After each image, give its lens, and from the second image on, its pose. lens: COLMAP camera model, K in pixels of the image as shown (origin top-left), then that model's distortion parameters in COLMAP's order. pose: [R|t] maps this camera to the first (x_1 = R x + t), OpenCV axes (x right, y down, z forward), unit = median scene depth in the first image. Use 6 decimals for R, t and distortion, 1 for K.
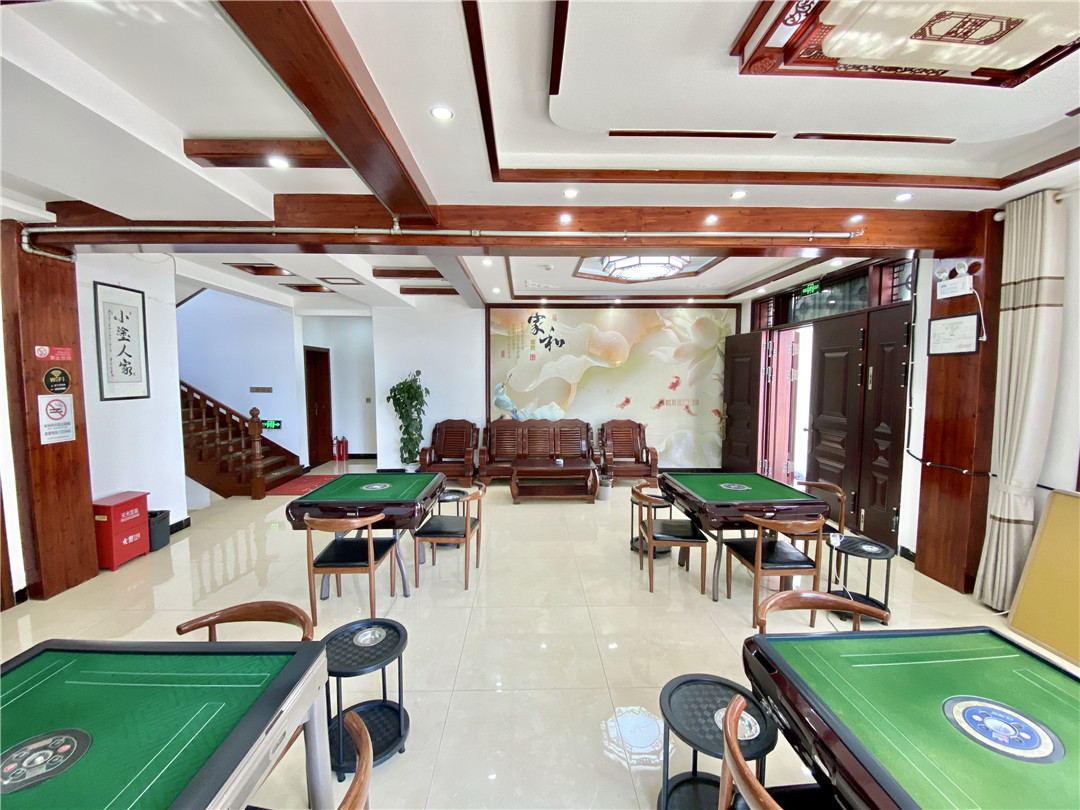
lens RADIAL K [[440.0, 0, 540.0], [0, 440.0, 405.0], [0, 0, 1]] dist [0.069025, -0.048300]
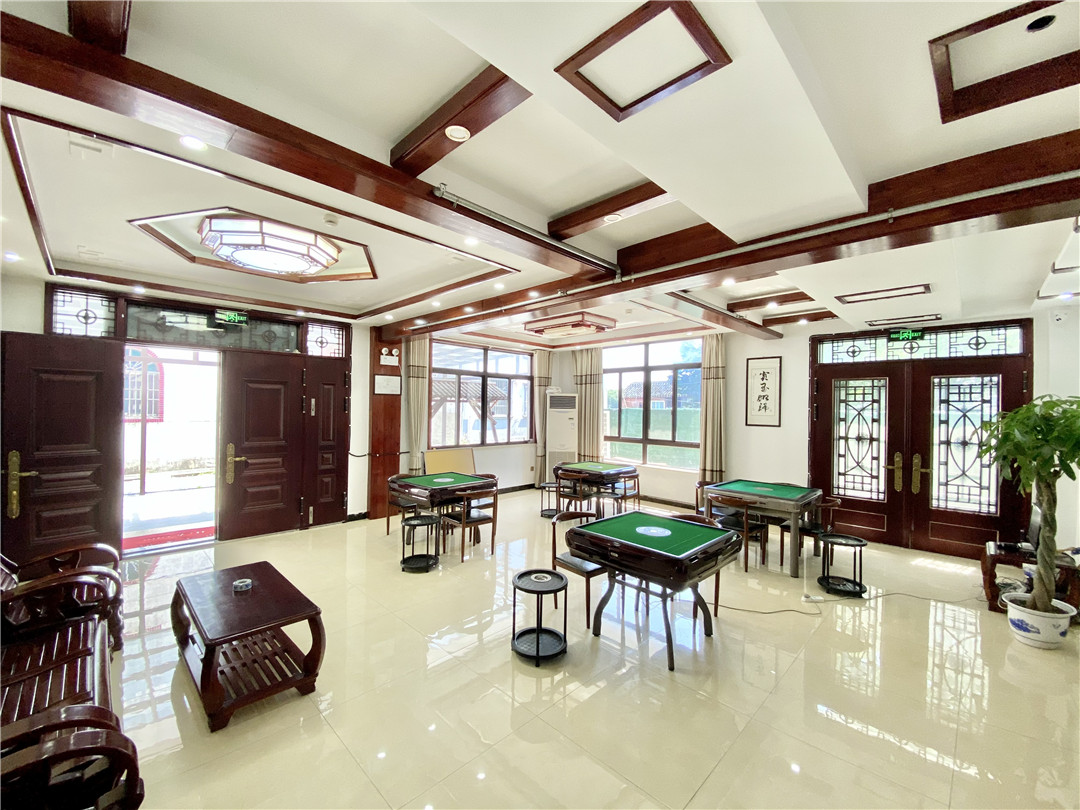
lens RADIAL K [[440.0, 0, 540.0], [0, 440.0, 405.0], [0, 0, 1]] dist [0.069025, -0.048300]
pose [[-0.689009, -0.014169, 0.724614, -0.735014], [0.027666, 0.998566, 0.045832, -0.114791], [-0.724225, 0.051626, -0.687629, 1.501827]]
